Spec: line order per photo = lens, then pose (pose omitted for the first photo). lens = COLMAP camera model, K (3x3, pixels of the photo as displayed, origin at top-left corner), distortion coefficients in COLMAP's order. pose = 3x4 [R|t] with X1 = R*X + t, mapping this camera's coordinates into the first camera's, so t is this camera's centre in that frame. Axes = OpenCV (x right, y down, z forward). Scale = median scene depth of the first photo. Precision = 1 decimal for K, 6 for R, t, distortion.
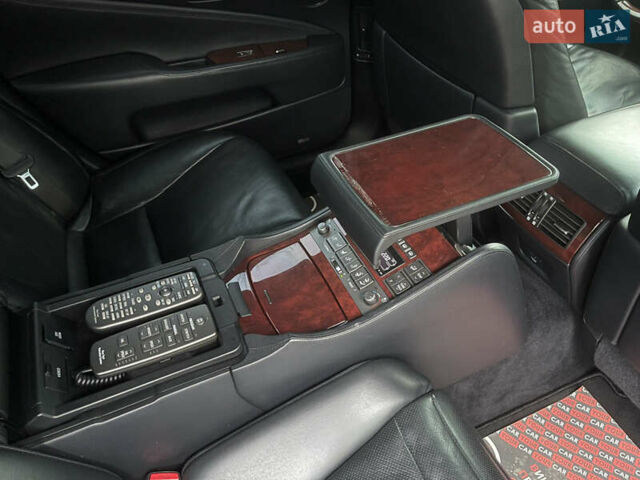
lens RADIAL K [[484.2, 0, 324.0], [0, 484.2, 235.8], [0, 0, 1]] dist [0.068109, -0.084786]
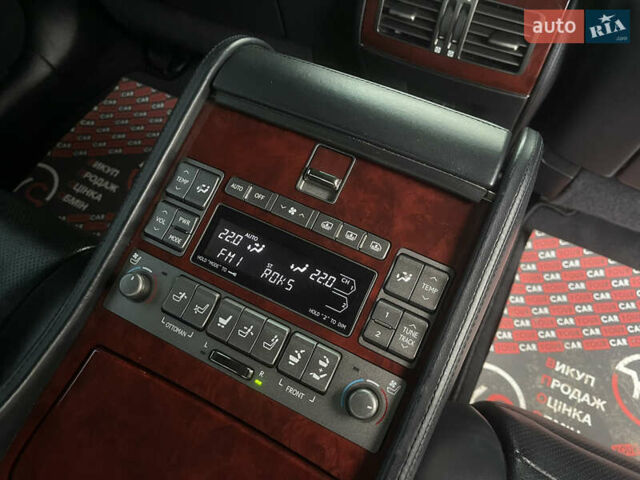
lens RADIAL K [[484.2, 0, 324.0], [0, 484.2, 235.8], [0, 0, 1]] dist [0.068109, -0.084786]
pose [[0.785123, -0.529232, 0.321707, 0.012957], [0.425738, 0.838429, 0.340270, -0.118563], [-0.449811, -0.130191, 0.883584, 0.589212]]
